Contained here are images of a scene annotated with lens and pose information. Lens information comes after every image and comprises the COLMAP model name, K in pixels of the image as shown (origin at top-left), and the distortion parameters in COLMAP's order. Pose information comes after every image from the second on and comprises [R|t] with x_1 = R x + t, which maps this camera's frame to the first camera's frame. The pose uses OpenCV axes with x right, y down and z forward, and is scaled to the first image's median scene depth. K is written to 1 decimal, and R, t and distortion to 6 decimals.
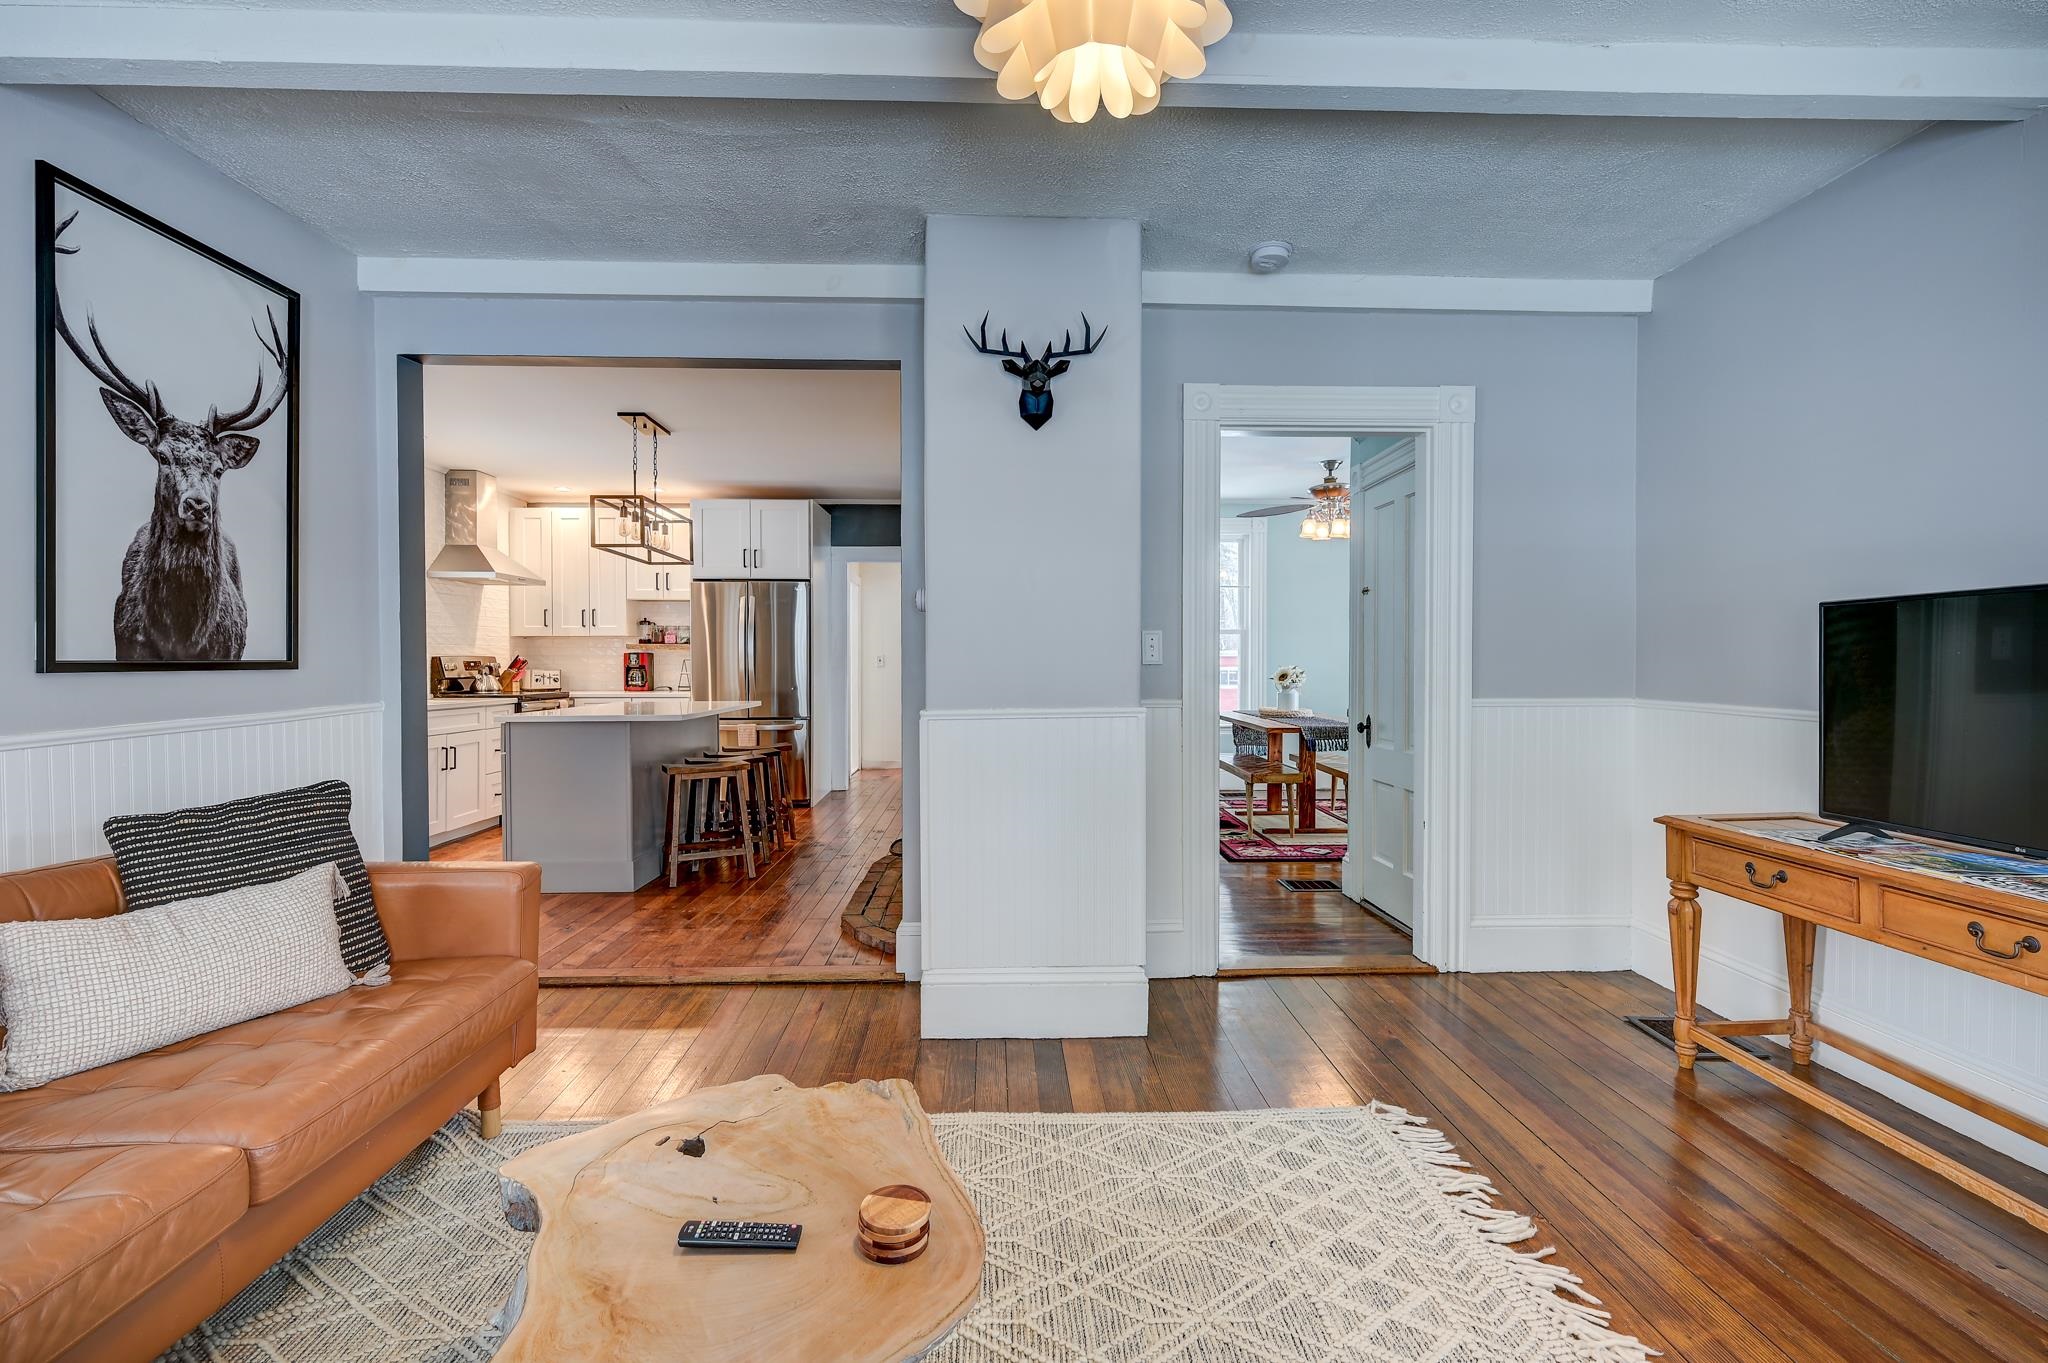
lens RADIAL K [[960.1, 0, 1033.8], [0, 960.1, 675.7], [0, 0, 1]] dist [0.000391, 0.000864]
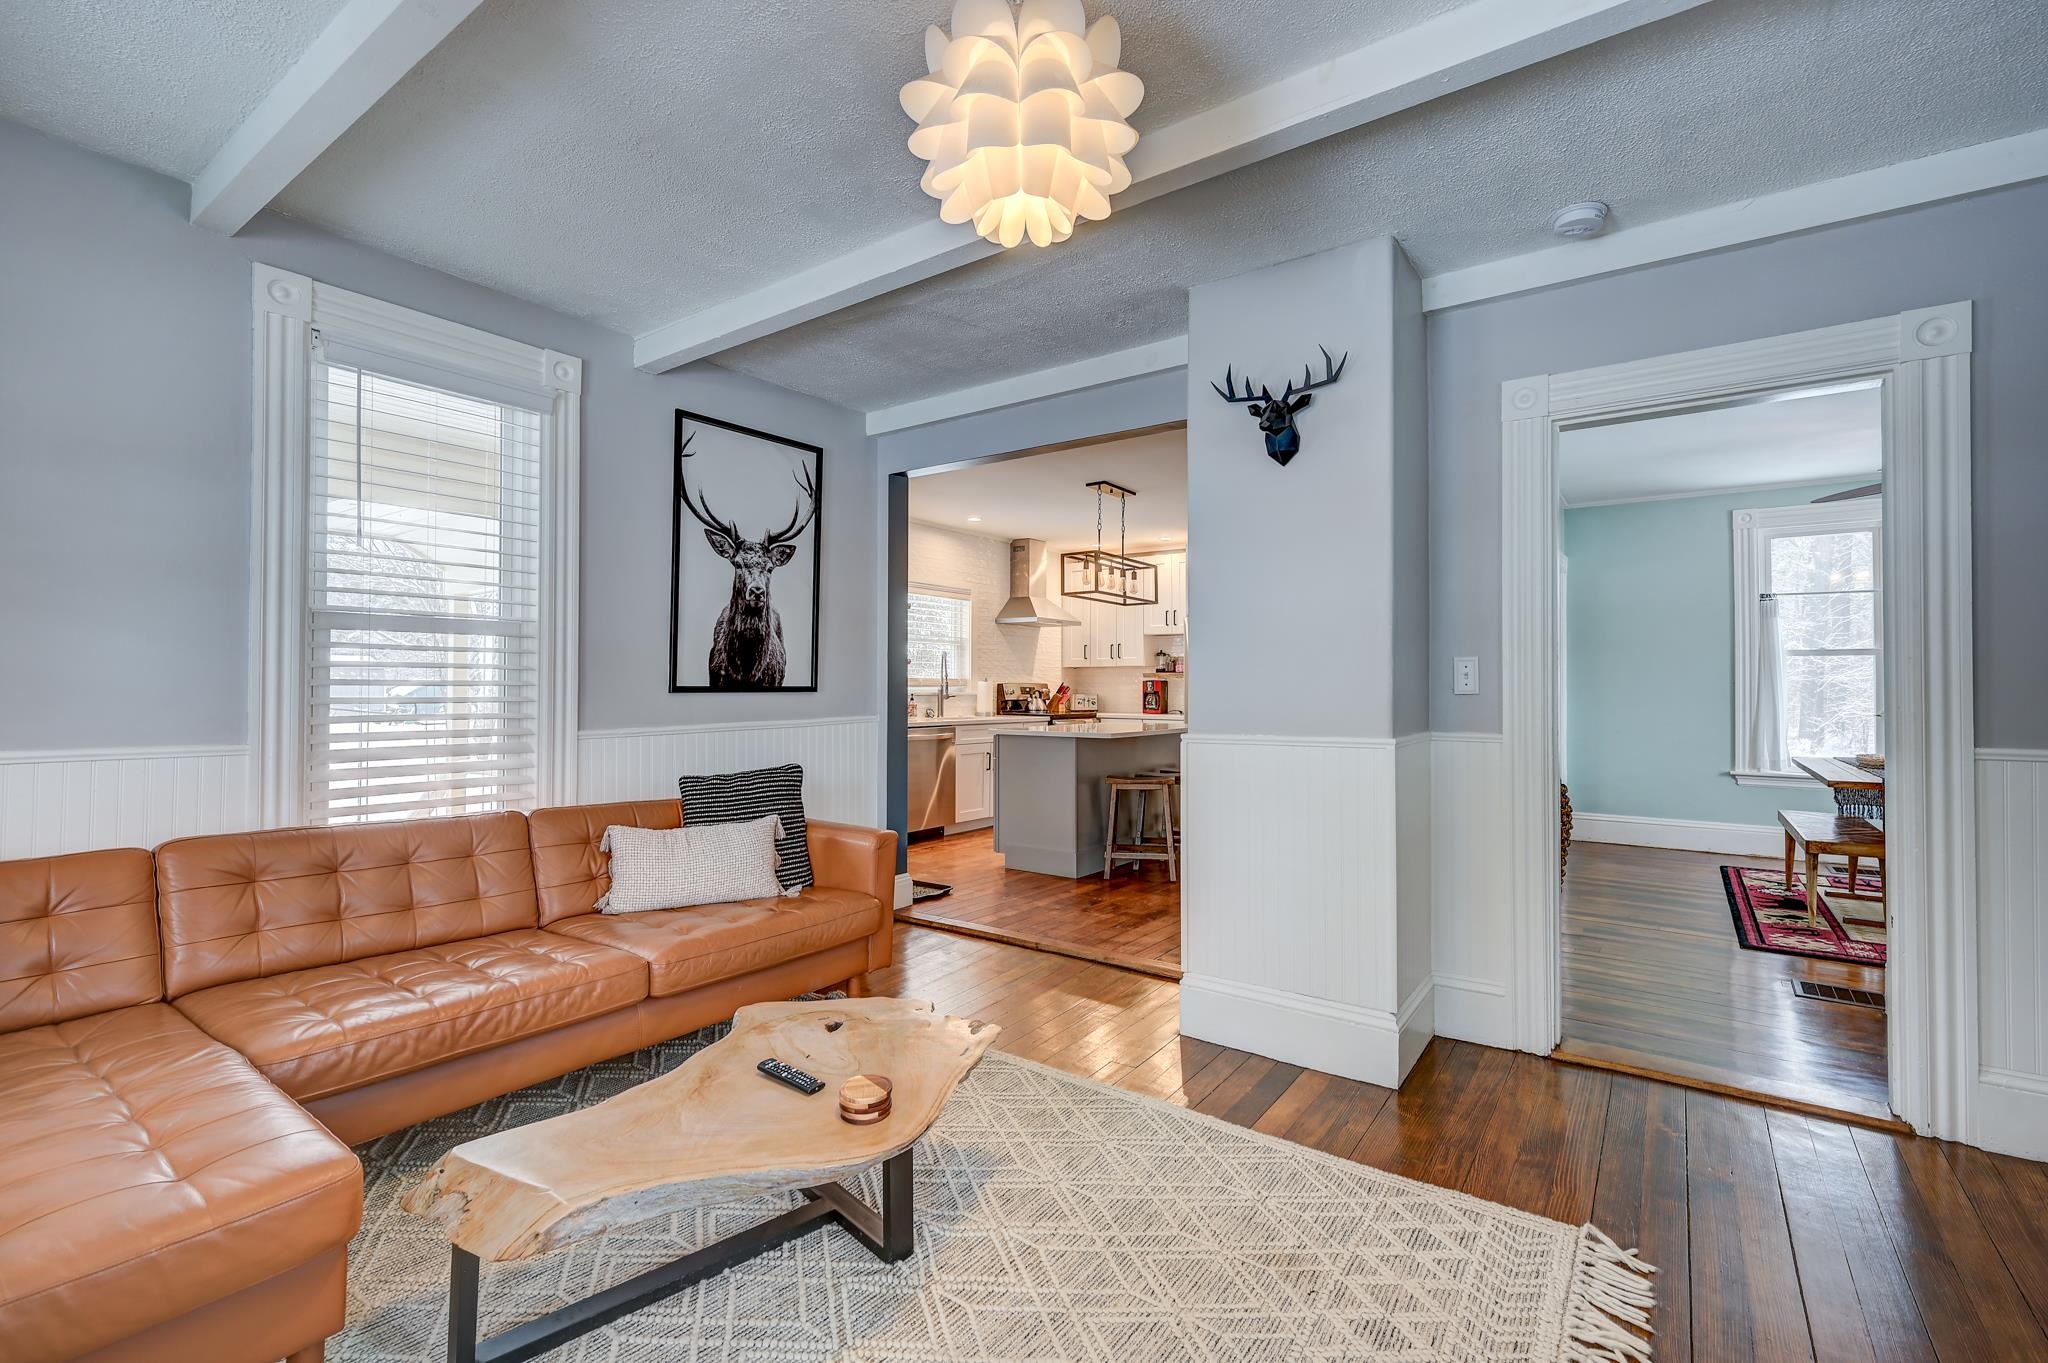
lens RADIAL K [[960.1, 0, 1033.8], [0, 960.1, 675.7], [0, 0, 1]] dist [0.000391, 0.000864]
pose [[0.769734, -0.003112, -0.638357, 0.486138], [-0.014516, 0.999644, -0.022377, -0.003747], [0.638200, 0.026491, 0.769415, 0.043905]]
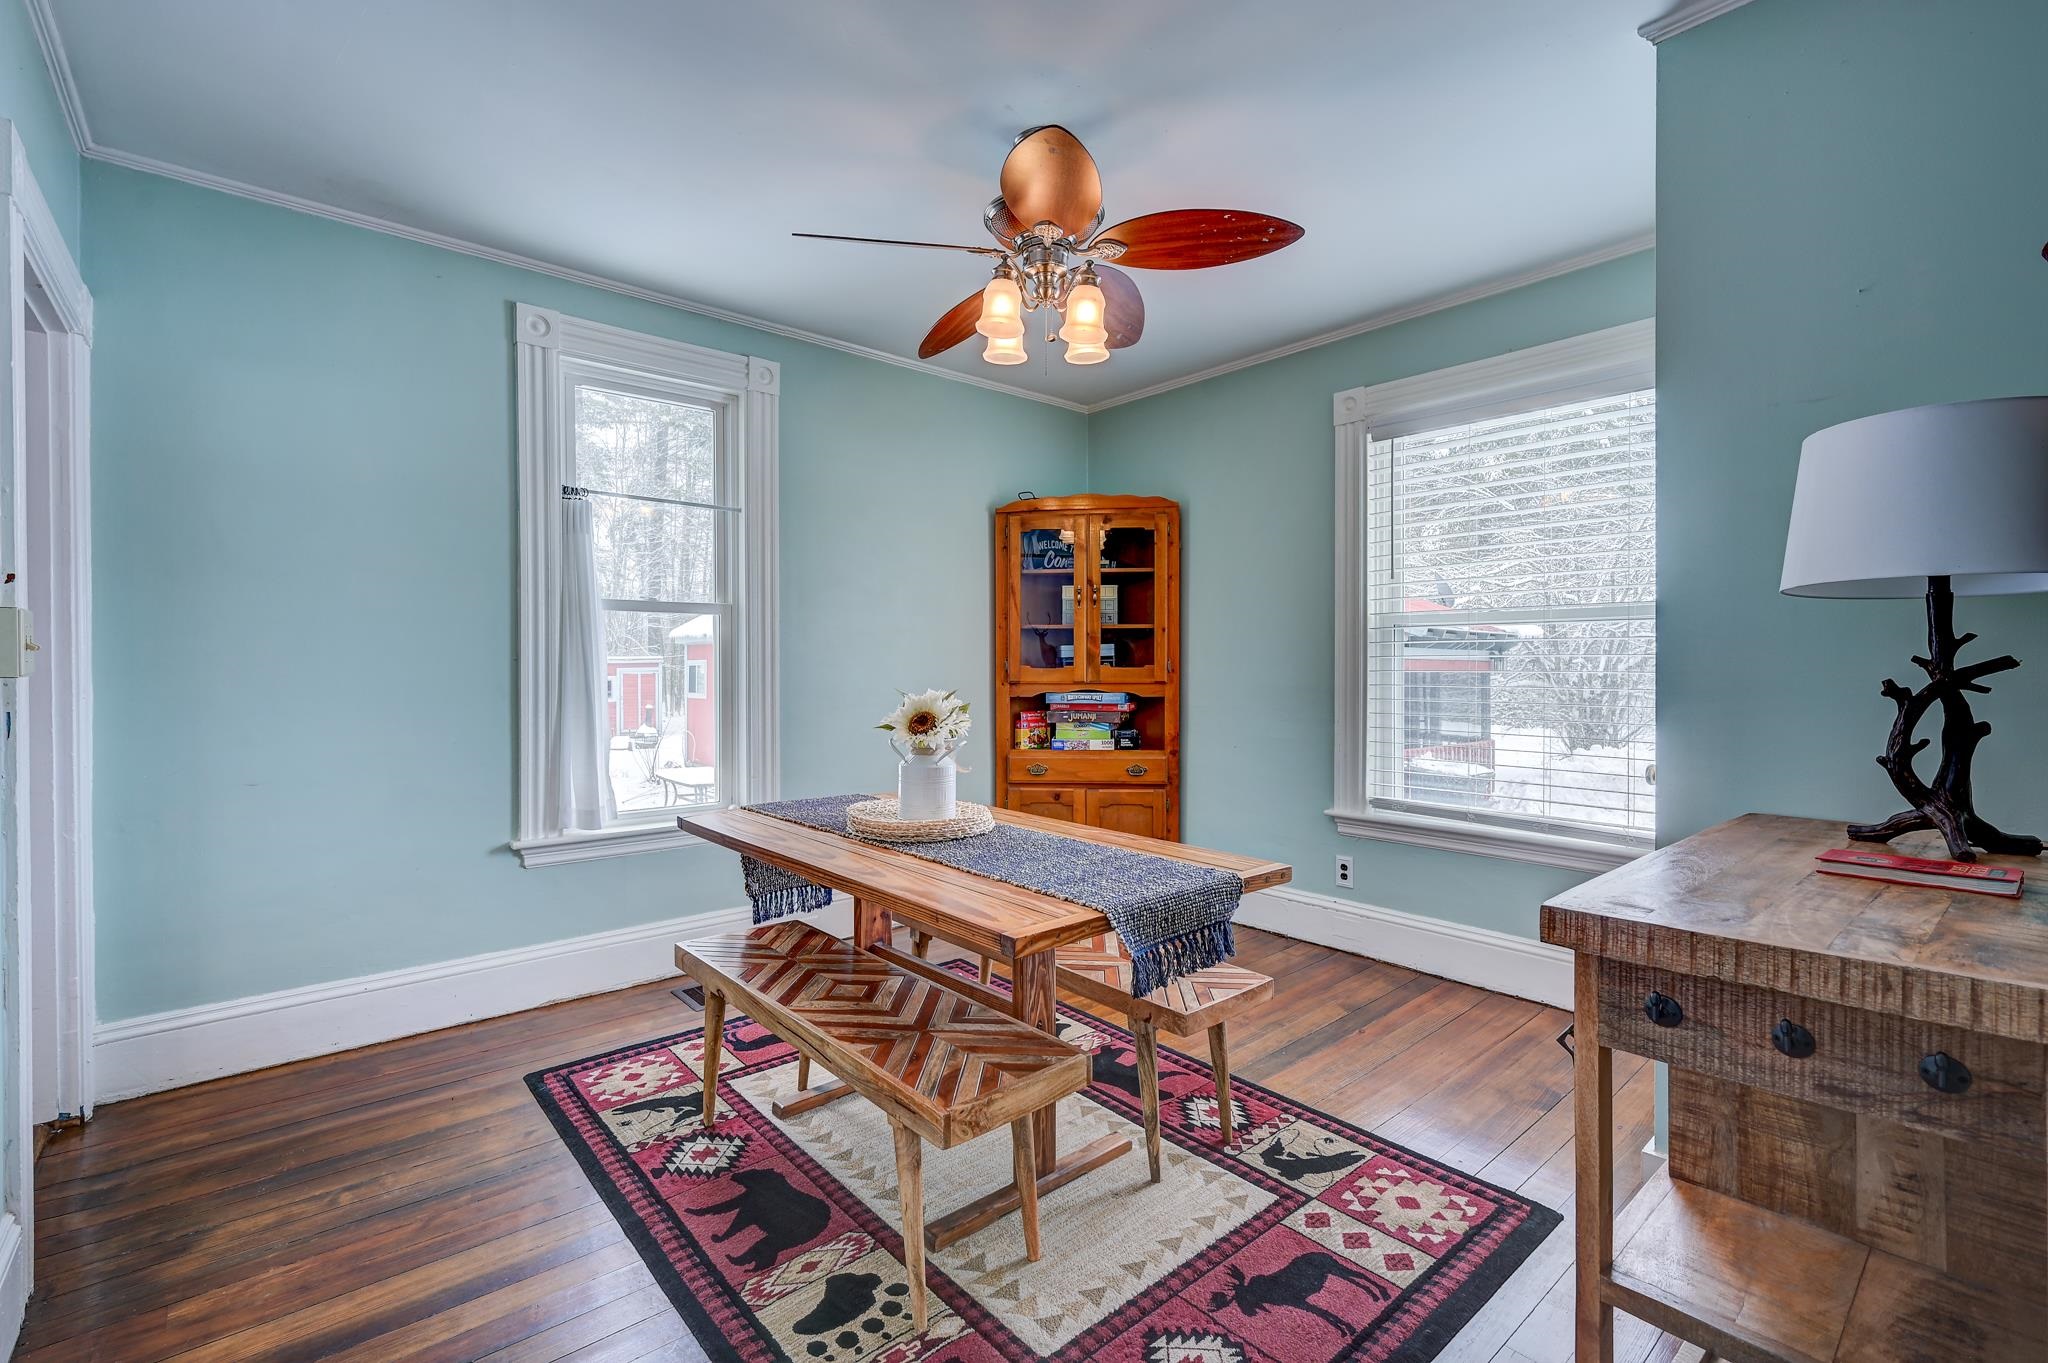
lens RADIAL K [[960.1, 0, 1033.8], [0, 960.1, 675.7], [0, 0, 1]] dist [0.000391, 0.000864]
pose [[0.797629, -0.005127, 0.603126, 0.161369], [0.010883, 0.999923, -0.005894, -0.027788], [-0.603050, 0.011265, 0.797624, 1.428731]]
